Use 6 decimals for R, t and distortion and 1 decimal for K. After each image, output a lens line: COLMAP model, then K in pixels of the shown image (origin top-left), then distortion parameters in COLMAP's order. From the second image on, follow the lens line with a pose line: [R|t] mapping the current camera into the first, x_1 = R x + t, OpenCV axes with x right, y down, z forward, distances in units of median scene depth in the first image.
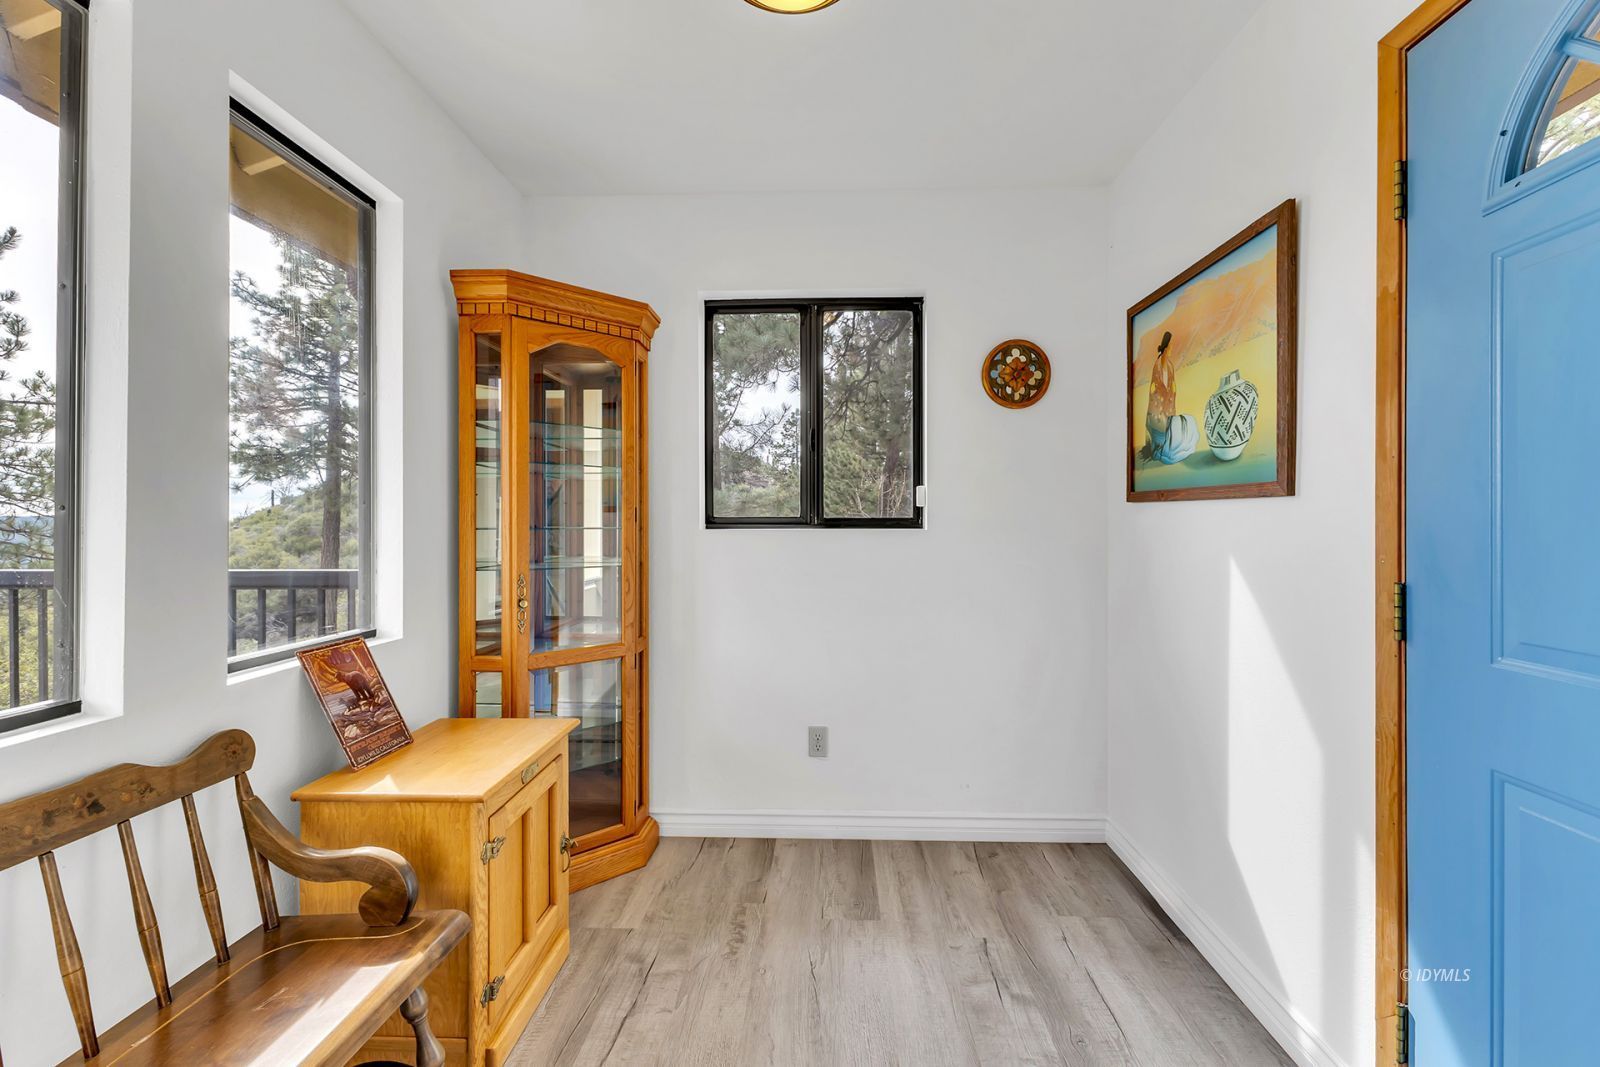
lens RADIAL K [[686.2, 0, 804.6], [0, 686.2, 526.2], [0, 0, 1]] dist [0.017673, -0.005642]
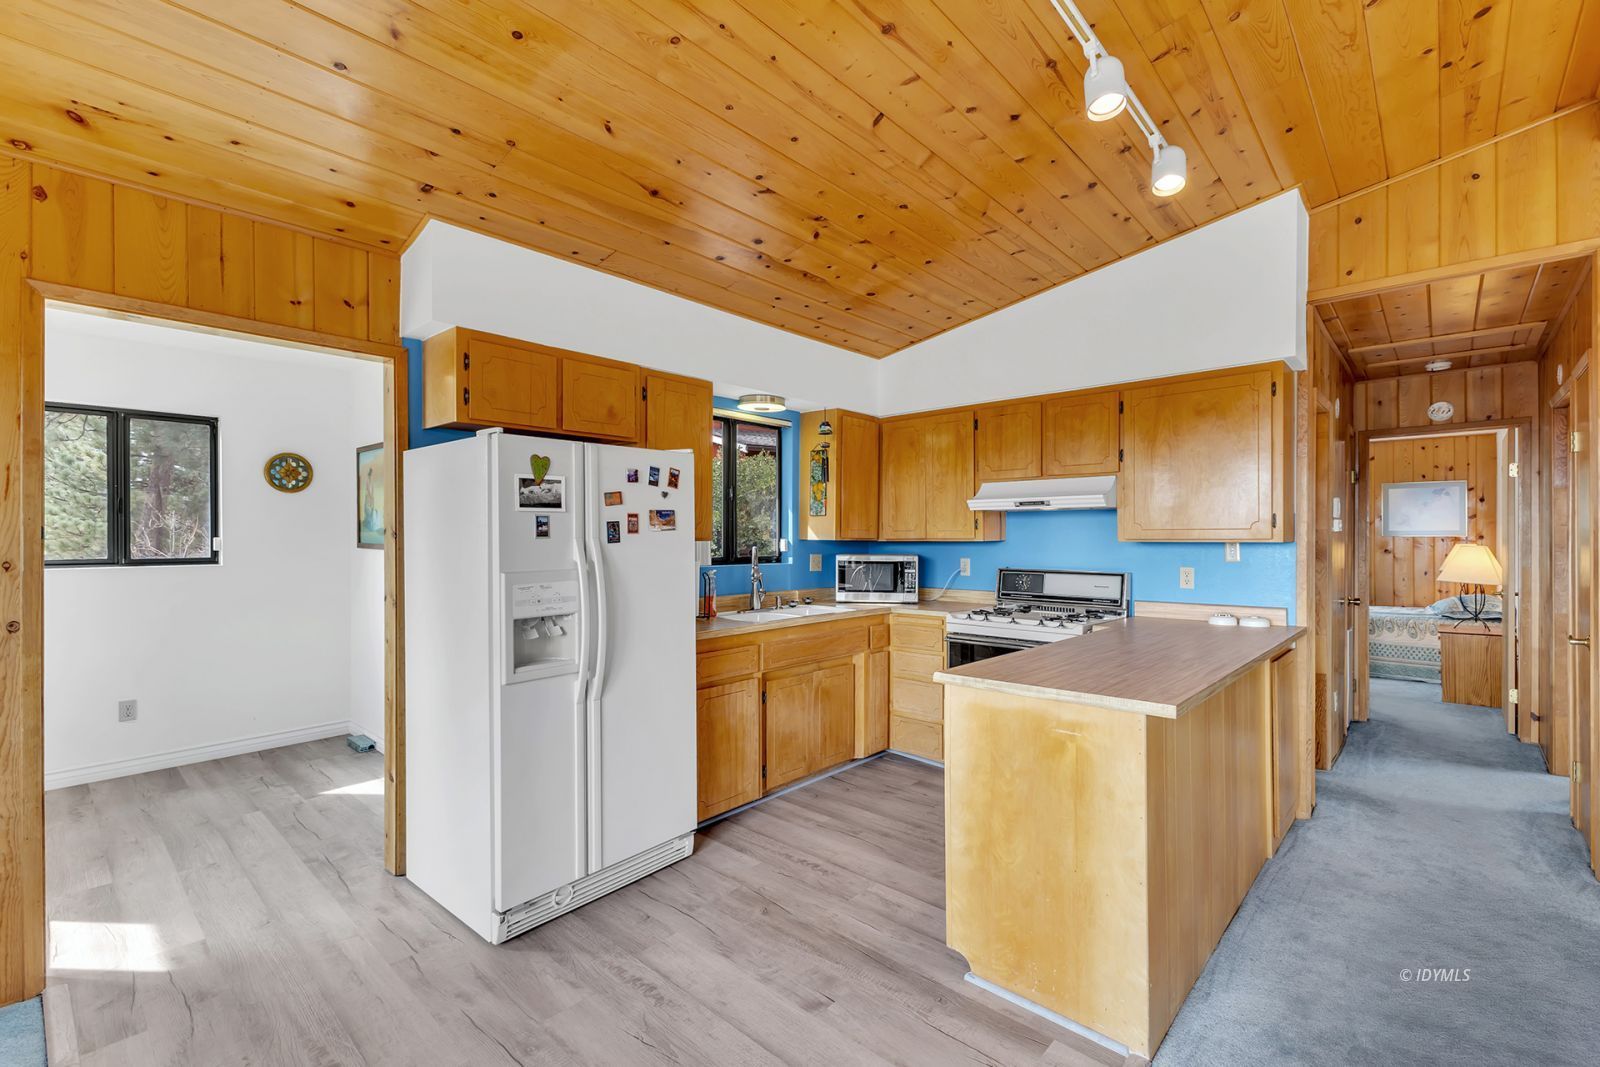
lens RADIAL K [[691.7, 0, 804.7], [0, 691.7, 538.5], [0, 0, 1]] dist [0.017442, -0.007477]
pose [[0.639833, -0.003385, 0.768507, -0.218162], [0.005136, 0.999987, 0.000128, -0.054258], [-0.768497, 0.003865, 0.639842, -1.166567]]
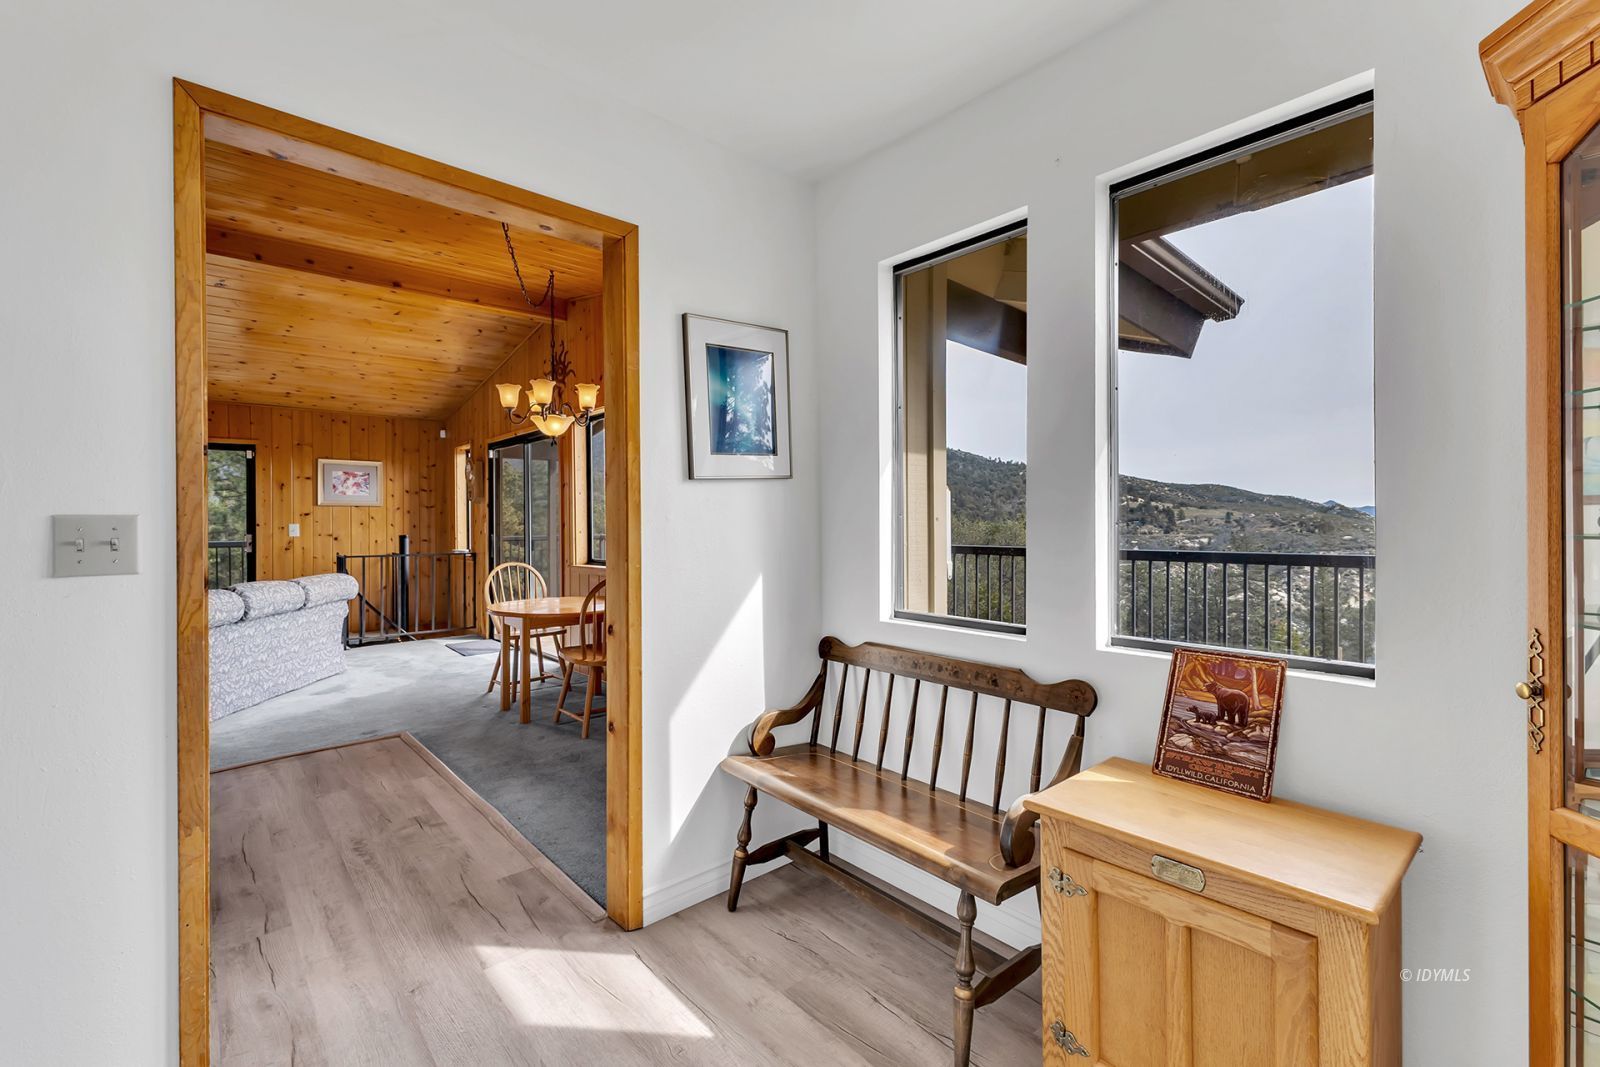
lens RADIAL K [[691.4, 0, 800.0], [0, 691.4, 533.5], [0, 0, 1]] dist [0.008687, 0.000031]
pose [[-0.722313, 0.012056, -0.691461, 0.257631], [0.001711, 0.999876, 0.015645, -0.006196], [0.691564, 0.010117, -0.722245, 0.848315]]
